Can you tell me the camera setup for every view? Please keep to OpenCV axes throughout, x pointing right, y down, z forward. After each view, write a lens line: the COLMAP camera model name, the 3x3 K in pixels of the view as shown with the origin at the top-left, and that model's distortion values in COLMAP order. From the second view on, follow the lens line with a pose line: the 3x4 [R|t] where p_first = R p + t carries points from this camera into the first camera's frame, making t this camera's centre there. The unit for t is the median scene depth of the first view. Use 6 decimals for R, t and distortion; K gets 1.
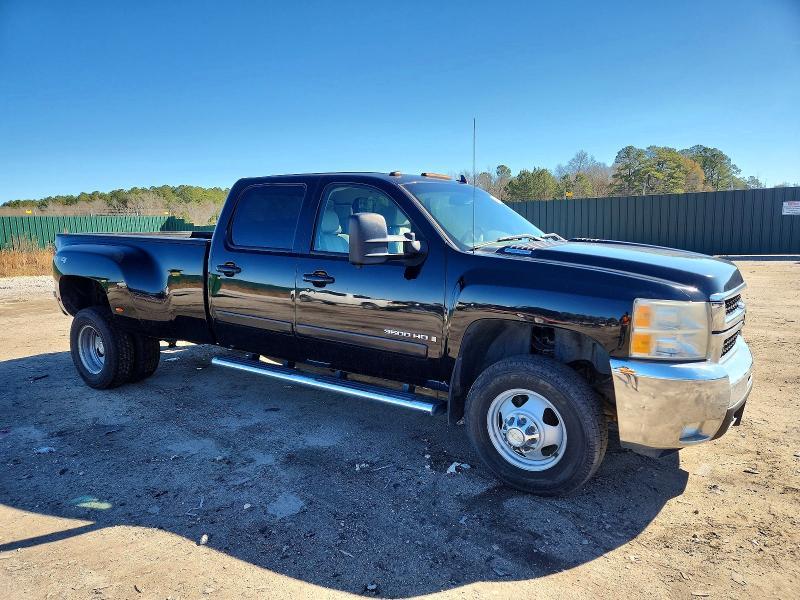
lens RADIAL K [[540.5, 0, 403.6], [0, 540.5, 305.3], [0, 0, 1]] dist [0.031764, -0.014451]
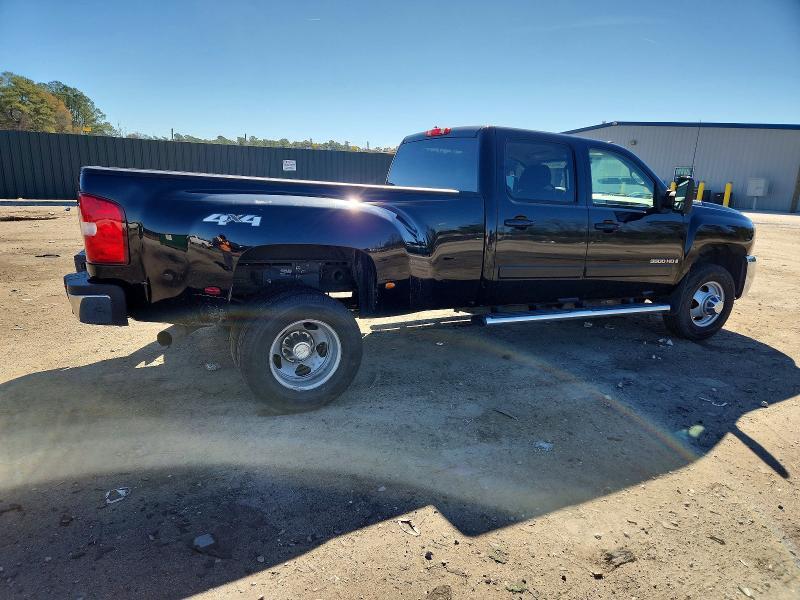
lens RADIAL K [[540.5, 0, 403.9], [0, 540.5, 297.5], [0, 0, 1]] dist [0.031764, -0.014451]
pose [[0.492822, -0.150975, 0.856932, -1.140352], [0.077462, 0.988534, 0.129612, -0.067761], [-0.866675, 0.002504, 0.498866, 0.606823]]
